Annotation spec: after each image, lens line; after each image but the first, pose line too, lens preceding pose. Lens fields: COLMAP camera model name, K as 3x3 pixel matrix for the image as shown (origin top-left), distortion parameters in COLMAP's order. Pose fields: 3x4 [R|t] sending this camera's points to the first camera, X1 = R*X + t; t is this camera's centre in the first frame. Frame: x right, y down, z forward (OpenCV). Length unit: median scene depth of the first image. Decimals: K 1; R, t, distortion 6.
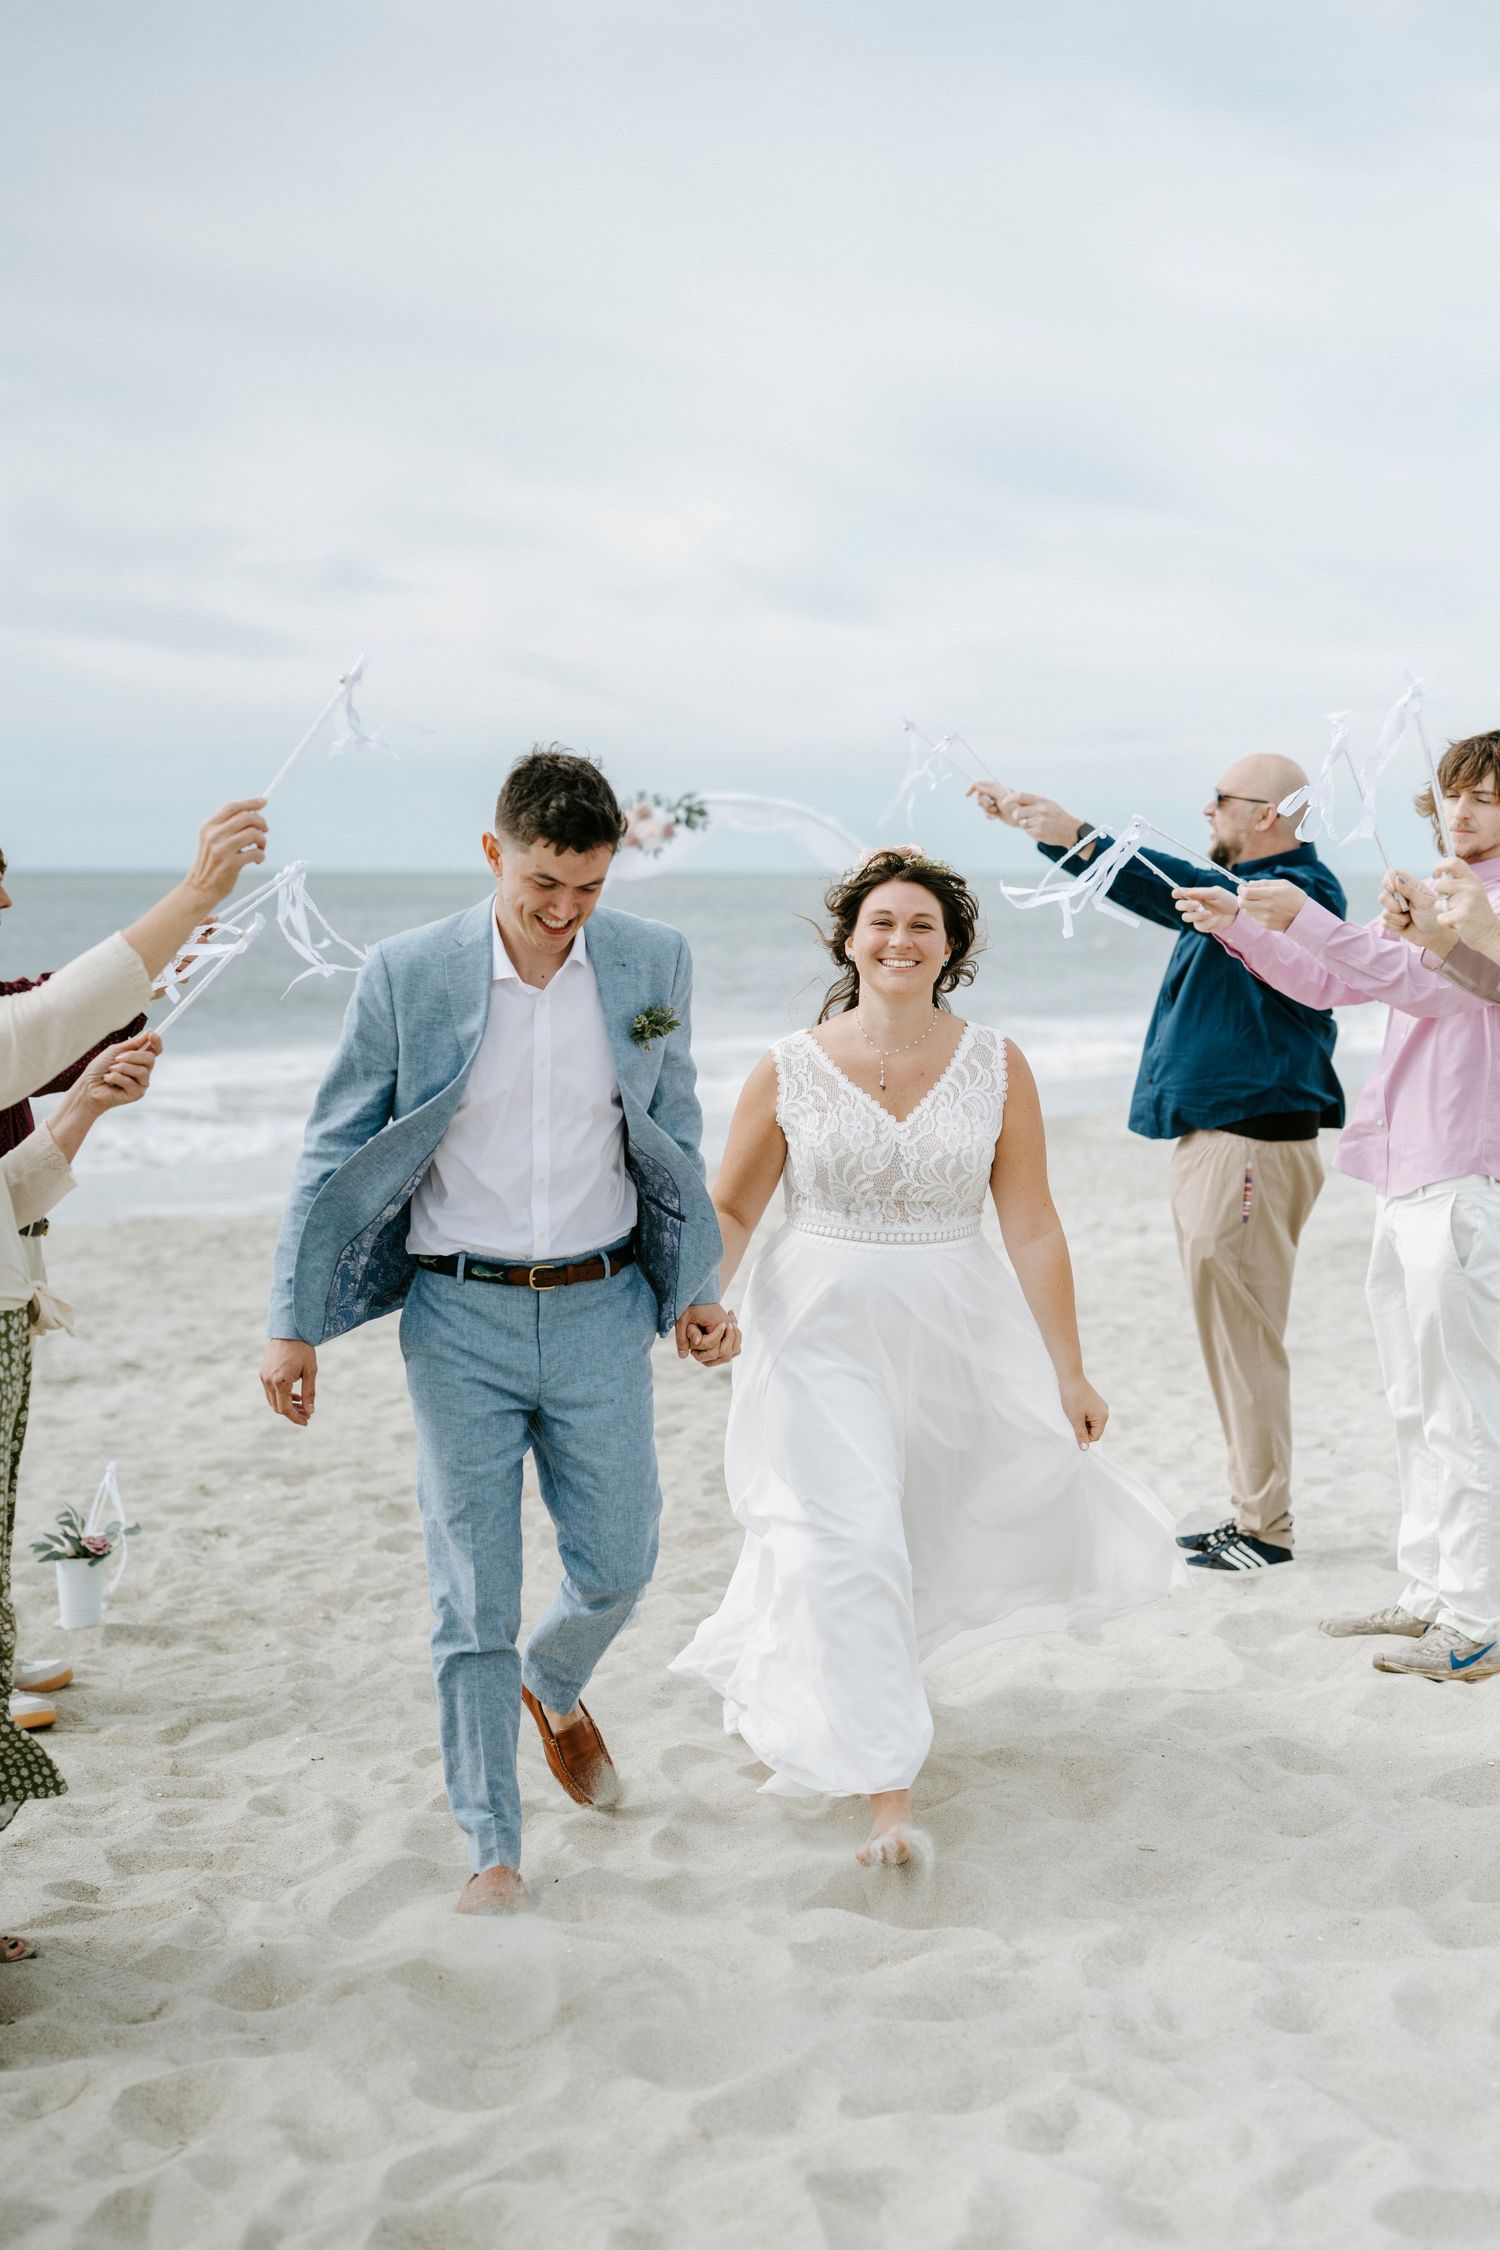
lens RADIAL K [[3594.0, 0, 756.0], [0, 3594.0, 1152.2], [0, 0, 1]] dist [-0.008159, 0.037622]
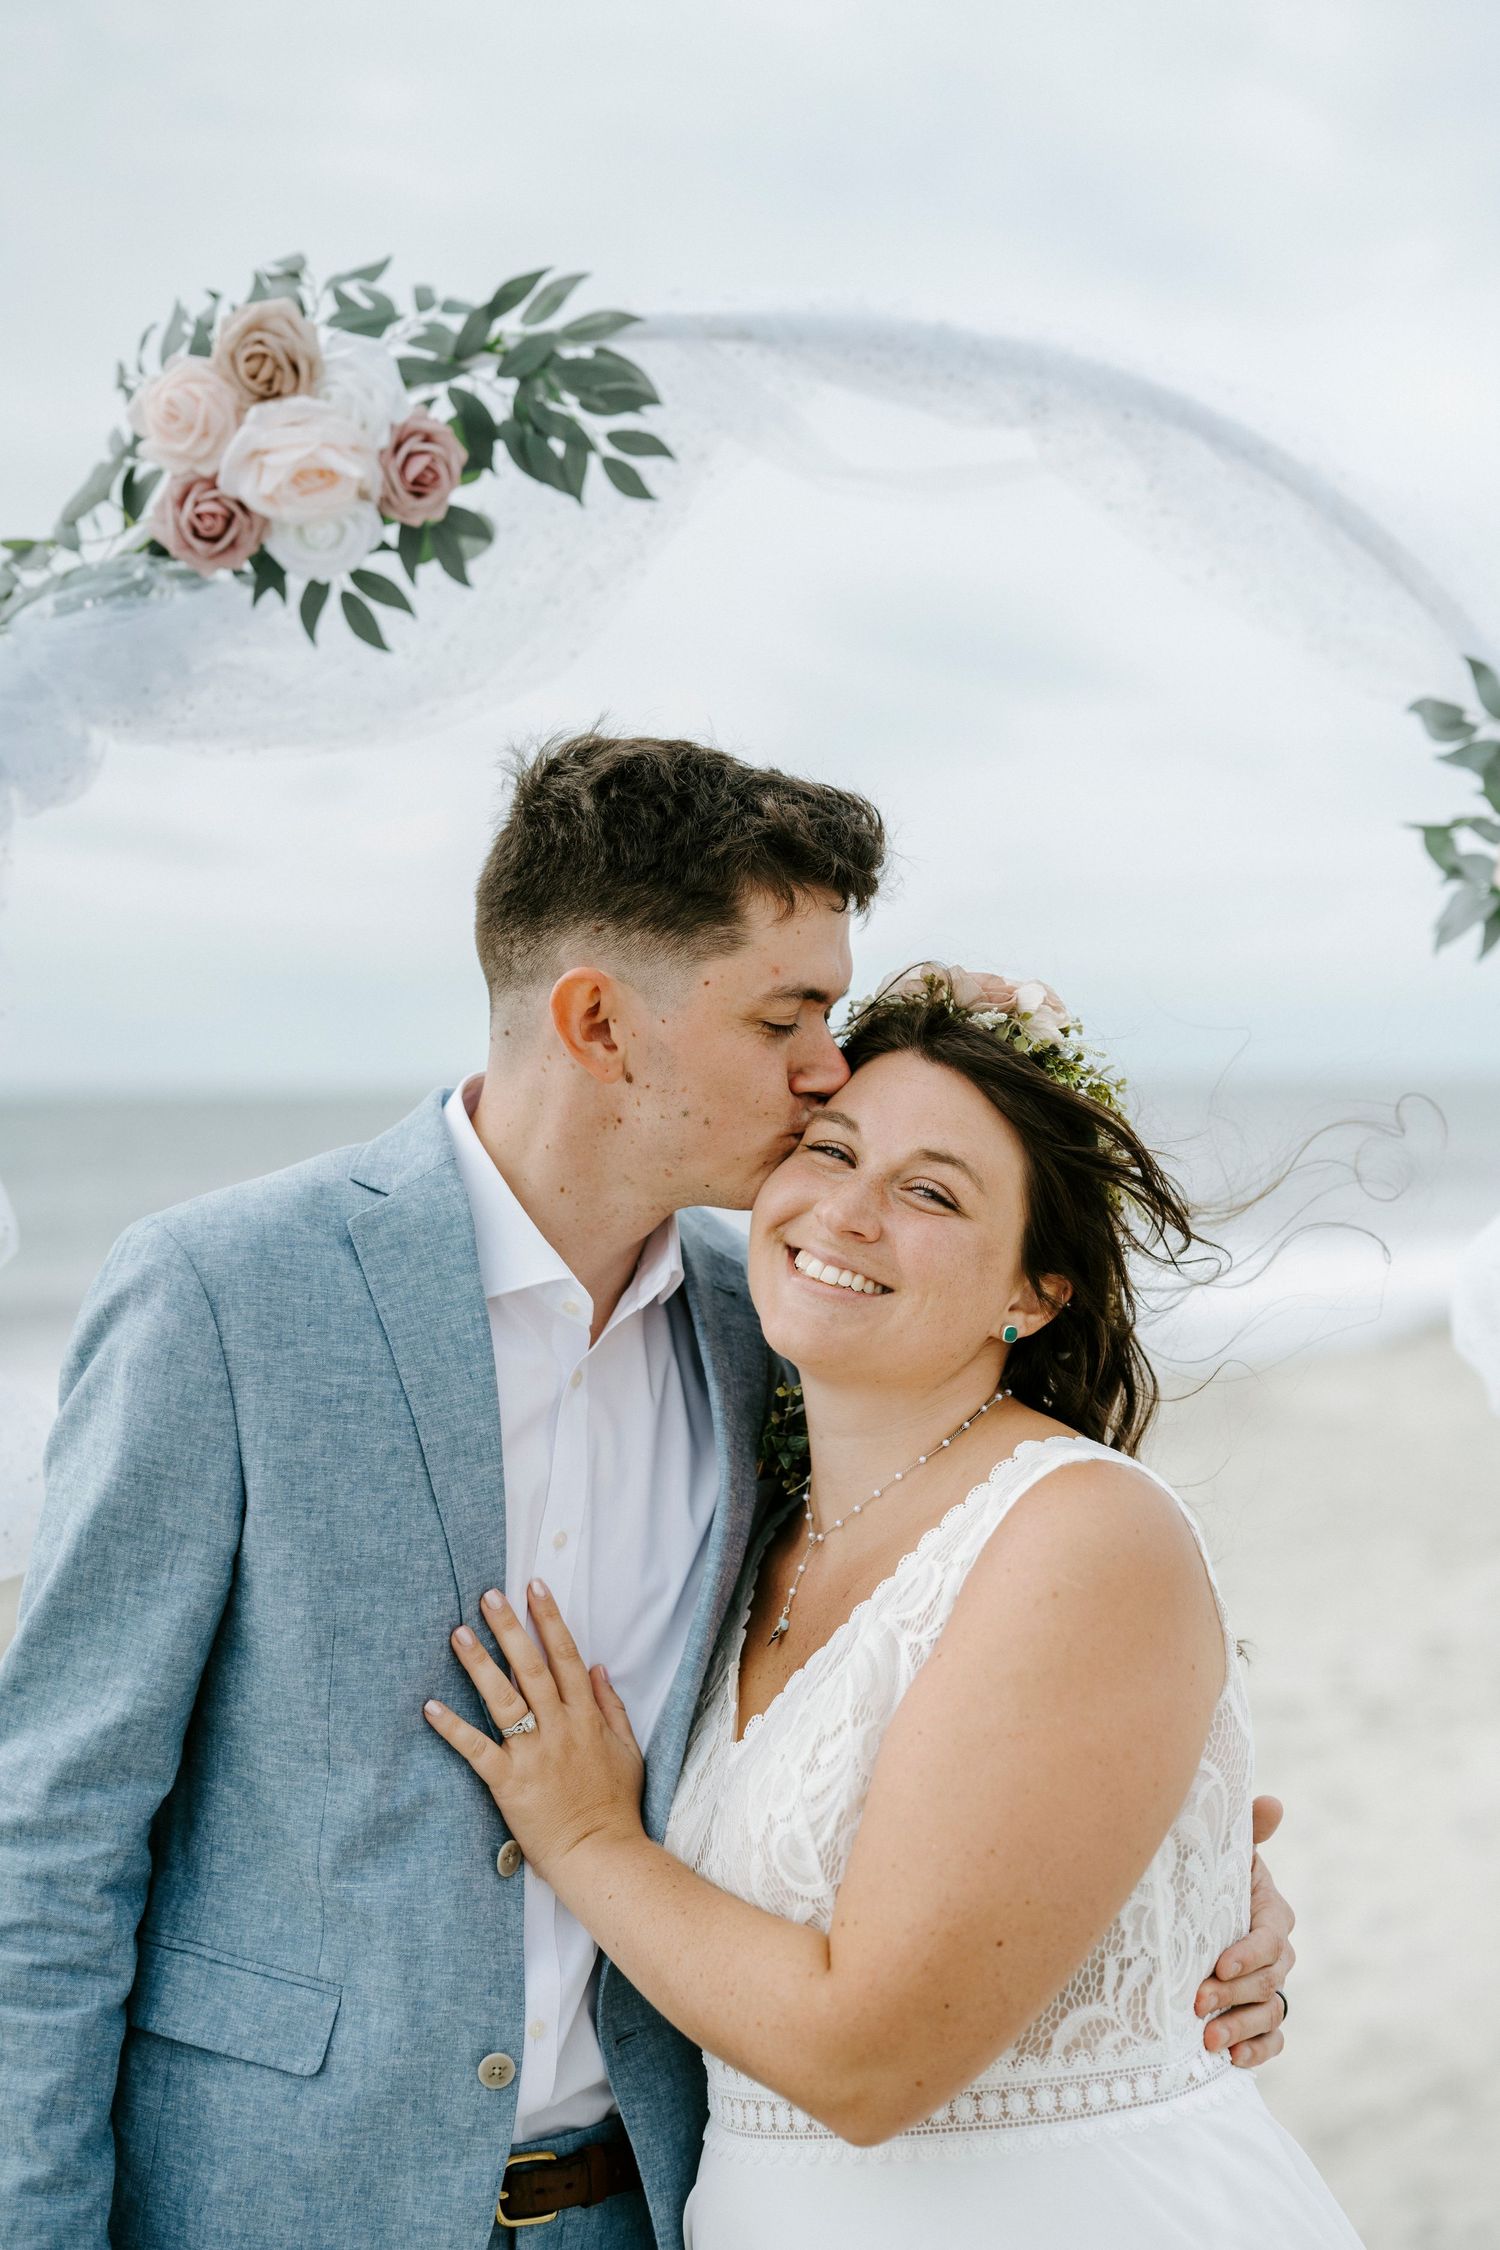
lens RADIAL K [[3252.3, 0, 719.5], [0, 3252.3, 1129.6], [0, 0, 1]] dist [0.001940, -0.002633]
pose [[0.998898, -0.020164, -0.042372, -0.004306], [0.016649, 0.996516, -0.081720, -0.061658], [0.043873, 0.080925, 0.995754, 1.204500]]
